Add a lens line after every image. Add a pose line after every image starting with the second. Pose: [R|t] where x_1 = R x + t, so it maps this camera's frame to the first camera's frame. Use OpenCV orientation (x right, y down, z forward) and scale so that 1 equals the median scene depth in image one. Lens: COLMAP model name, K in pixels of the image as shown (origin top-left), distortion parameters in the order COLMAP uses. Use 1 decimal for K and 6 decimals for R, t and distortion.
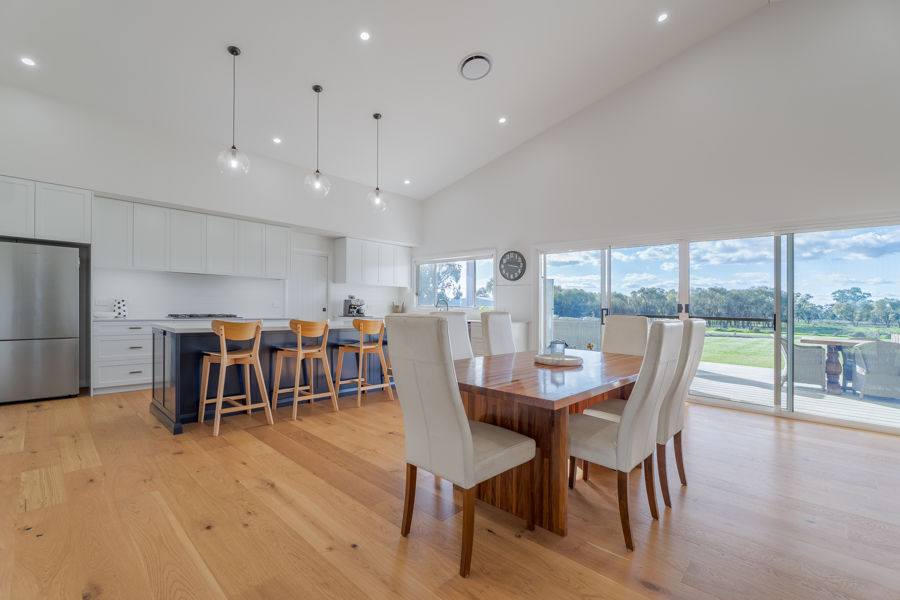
lens RADIAL K [[387.4, 0, 447.1], [0, 387.4, 308.1], [0, 0, 1]] dist [0.005103, 0.000203]
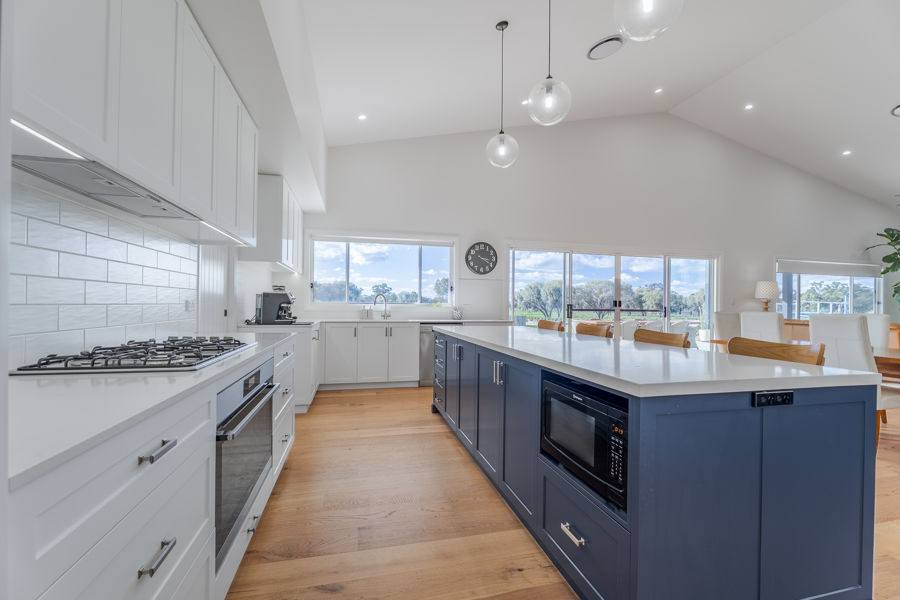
lens RADIAL K [[387.4, 0, 447.4], [0, 387.4, 300.8], [0, 0, 1]] dist [0.005103, 0.000203]
pose [[0.550670, -0.007836, 0.834686, -0.636926], [0.001544, 0.999964, 0.008369, -0.015562], [-0.834722, -0.003320, 0.550662, 0.552631]]
